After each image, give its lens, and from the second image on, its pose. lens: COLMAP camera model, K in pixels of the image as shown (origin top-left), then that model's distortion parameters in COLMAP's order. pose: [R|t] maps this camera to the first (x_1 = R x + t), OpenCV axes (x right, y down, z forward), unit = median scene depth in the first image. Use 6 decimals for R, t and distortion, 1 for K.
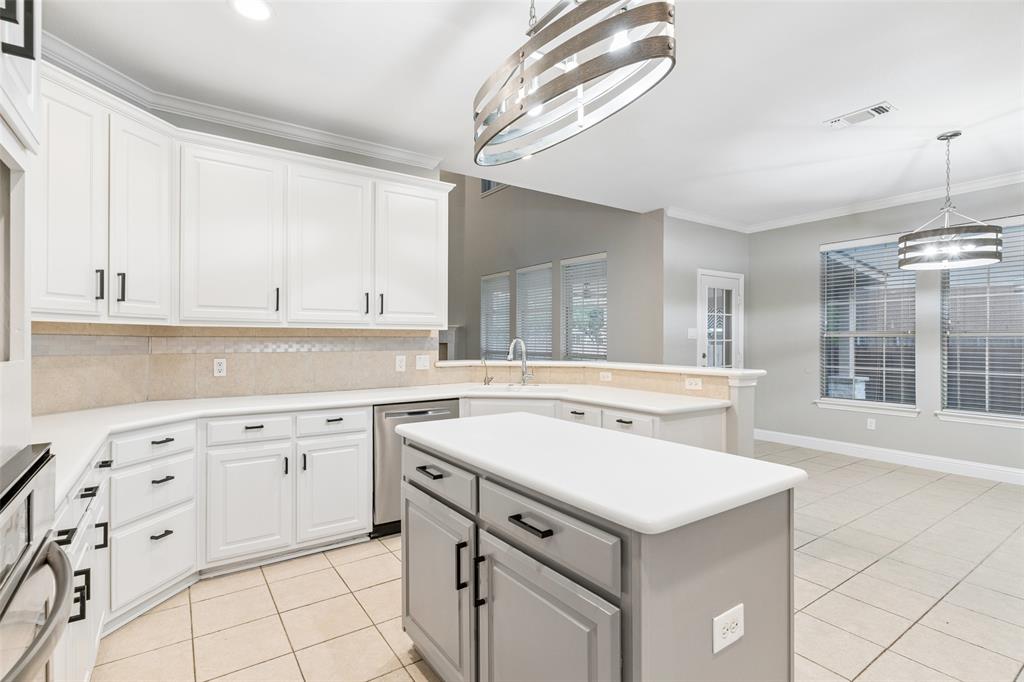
lens RADIAL K [[498.1, 0, 510.5], [0, 498.1, 336.0], [0, 0, 1]] dist [0.013980, -0.001728]
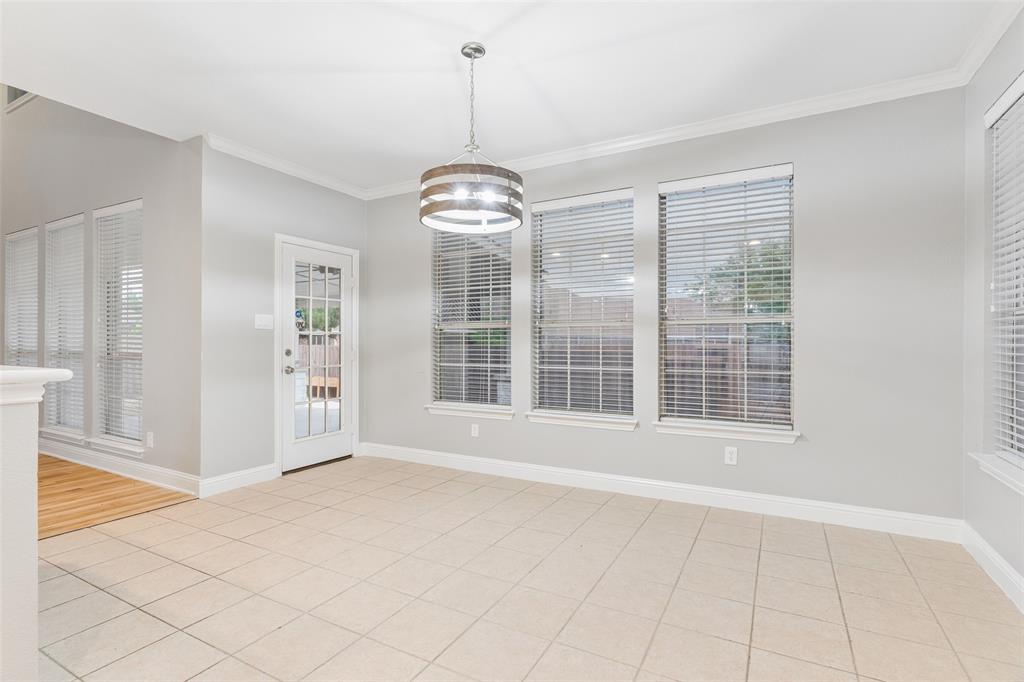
lens RADIAL K [[506.0, 0, 516.3], [0, 506.0, 341.3], [0, 0, 1]] dist [-0.001997, 0.000765]
pose [[0.899918, 0.004165, 0.436040, 0.342768], [-0.005029, 0.999987, 0.000827, 0.019765], [-0.436031, -0.002937, 0.899927, 0.166053]]
